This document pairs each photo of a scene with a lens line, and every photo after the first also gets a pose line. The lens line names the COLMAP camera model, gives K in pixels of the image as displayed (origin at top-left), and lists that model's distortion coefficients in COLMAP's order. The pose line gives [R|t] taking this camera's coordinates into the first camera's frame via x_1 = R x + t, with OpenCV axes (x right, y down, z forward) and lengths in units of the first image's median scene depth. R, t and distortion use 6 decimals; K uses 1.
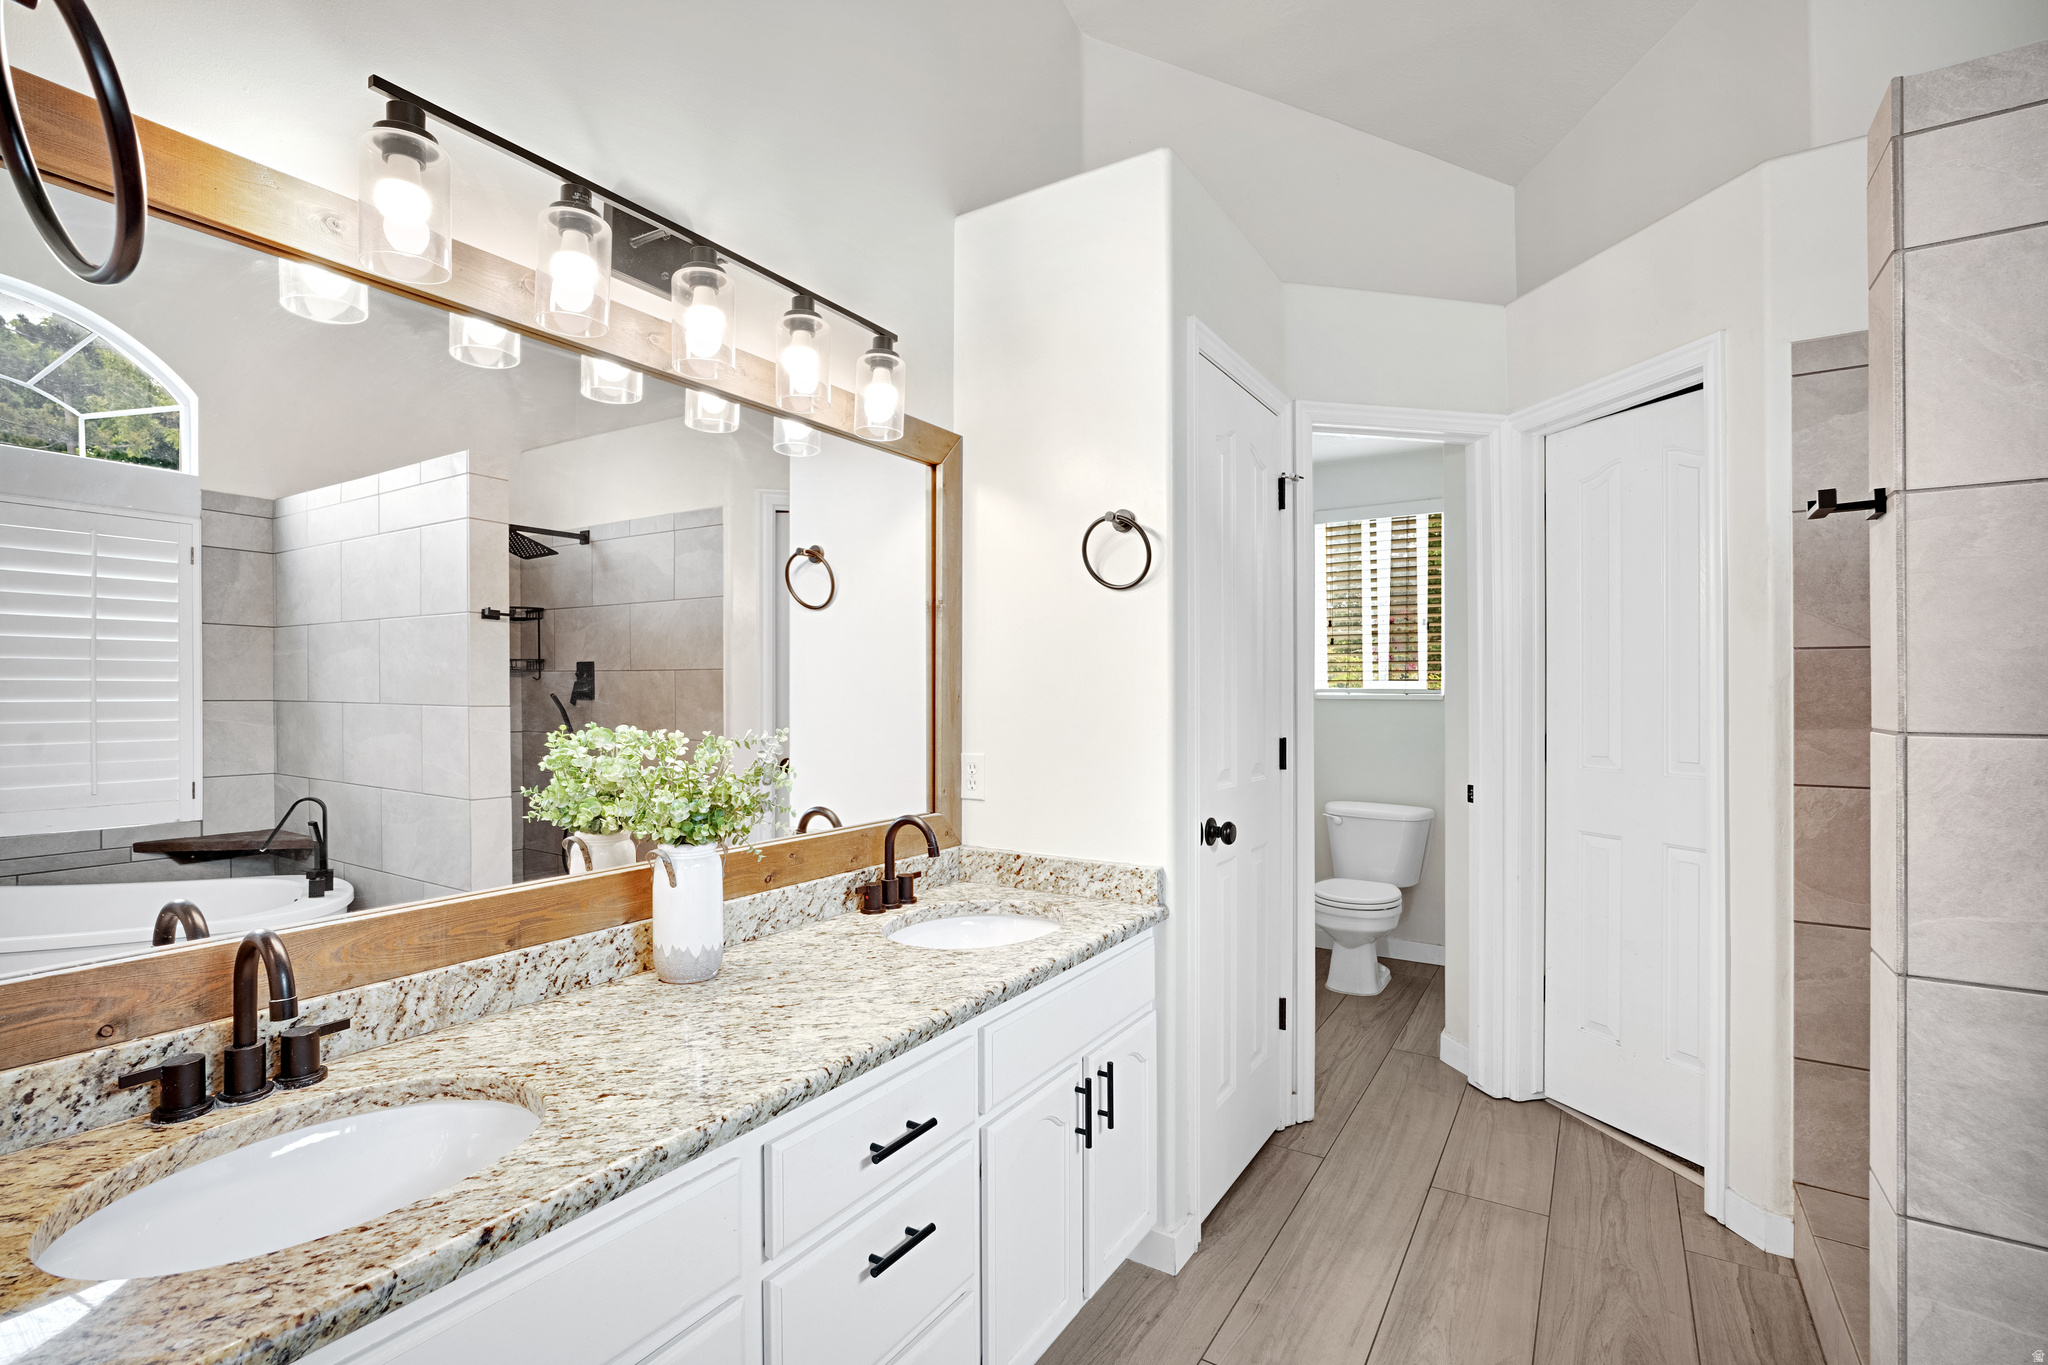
lens RADIAL K [[929.0, 0, 1016.9], [0, 929.0, 683.3], [0, 0, 1]] dist [-0.044379, 0.021576]
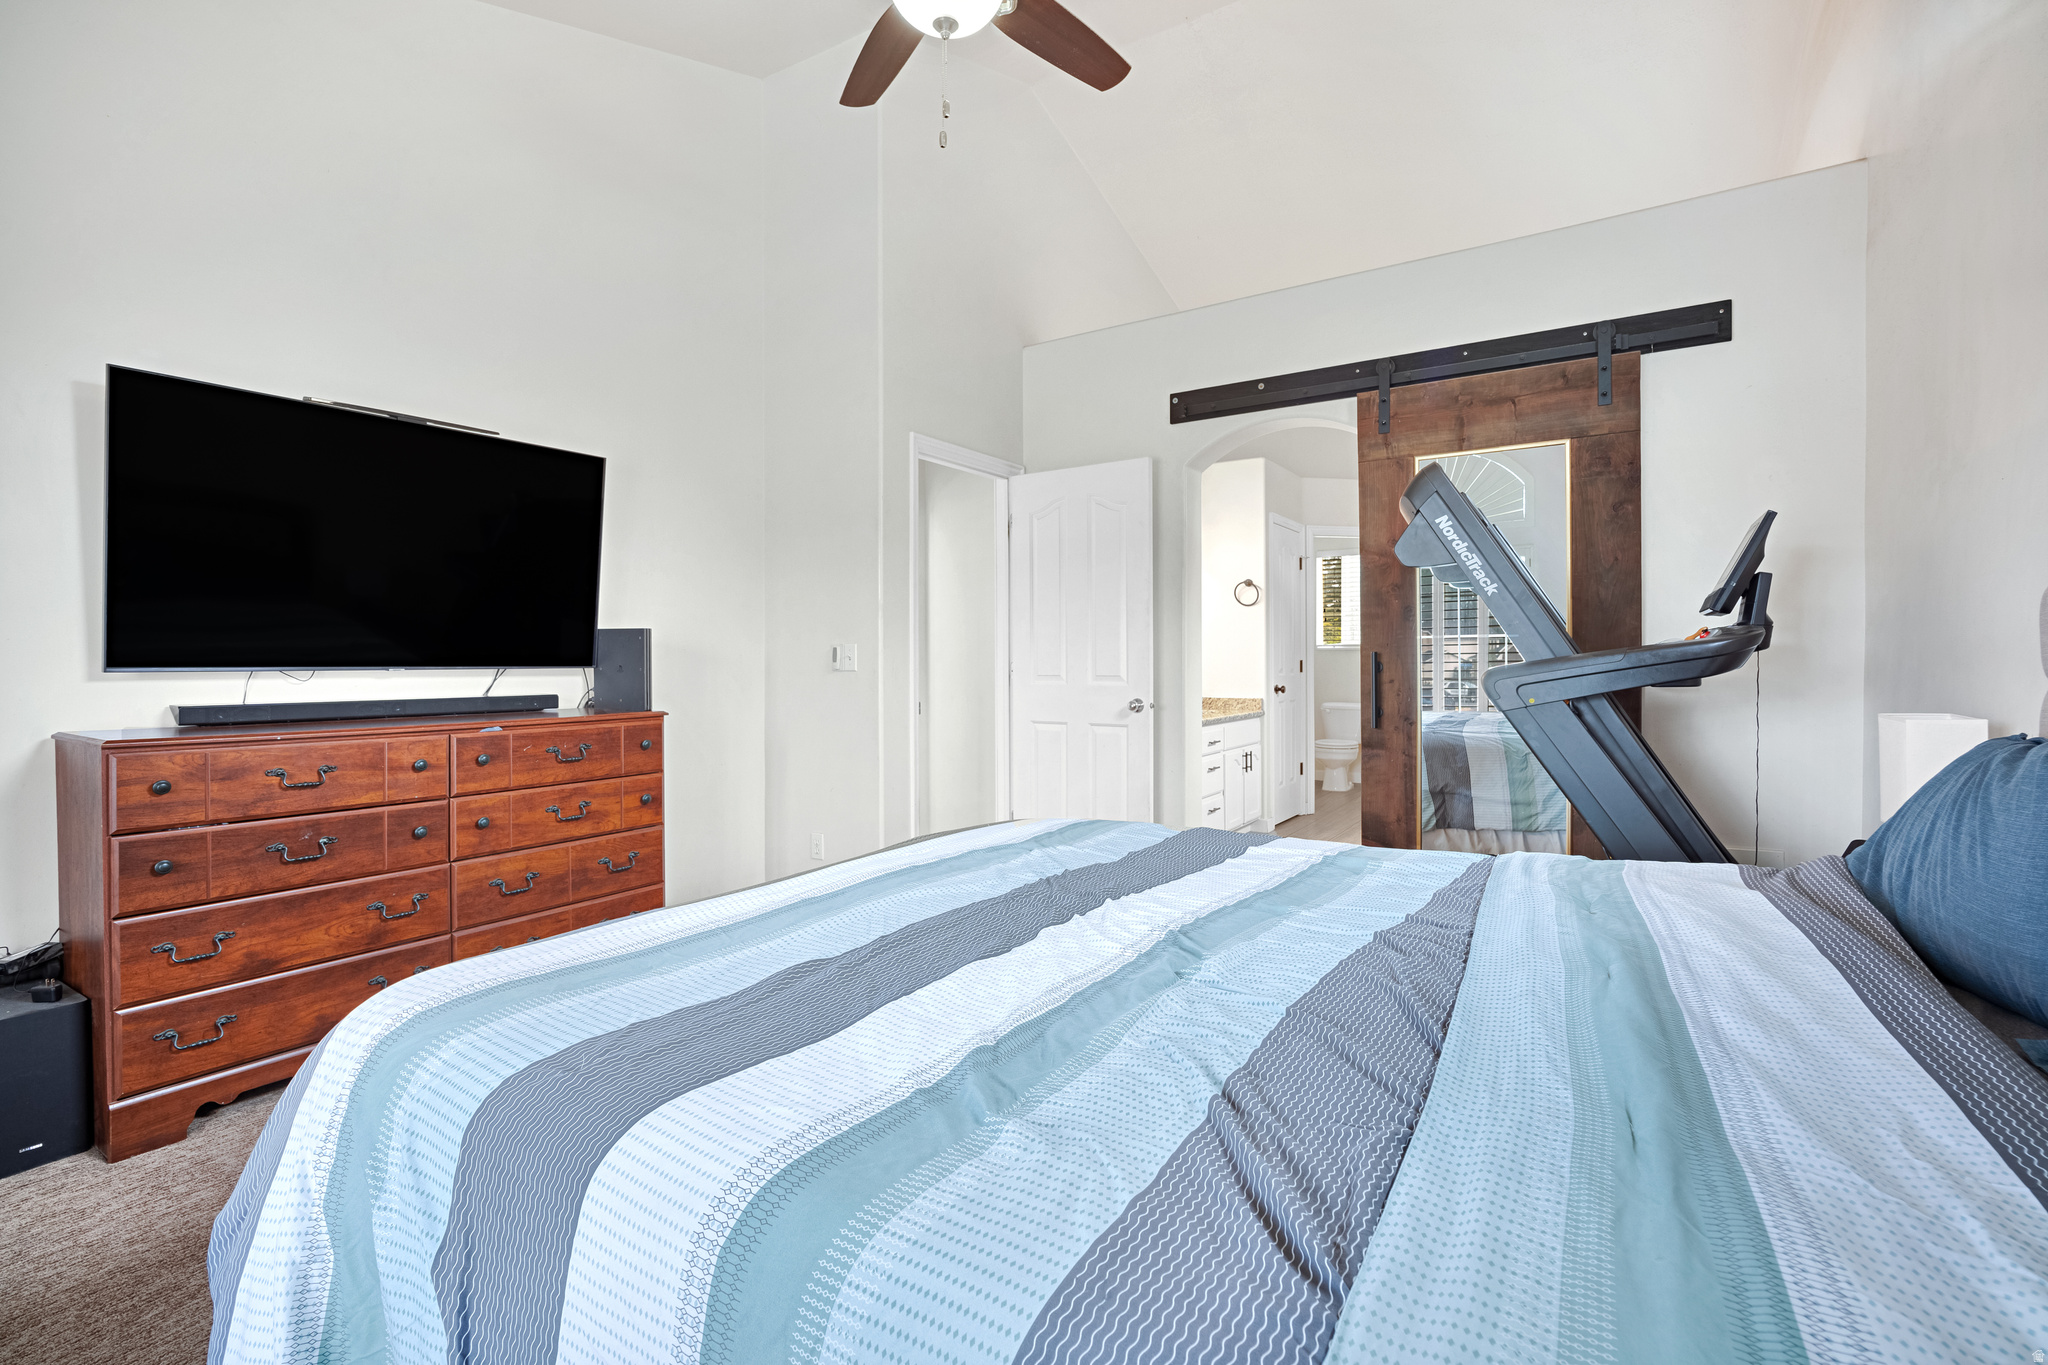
lens RADIAL K [[929.0, 0, 1016.9], [0, 929.0, 683.3], [0, 0, 1]] dist [-0.044379, 0.021576]
pose [[0.999943, -0.005157, -0.009366, -0.575160], [0.005450, 0.999488, 0.031527, 0.046676], [0.009199, -0.031576, 0.999459, -1.894720]]
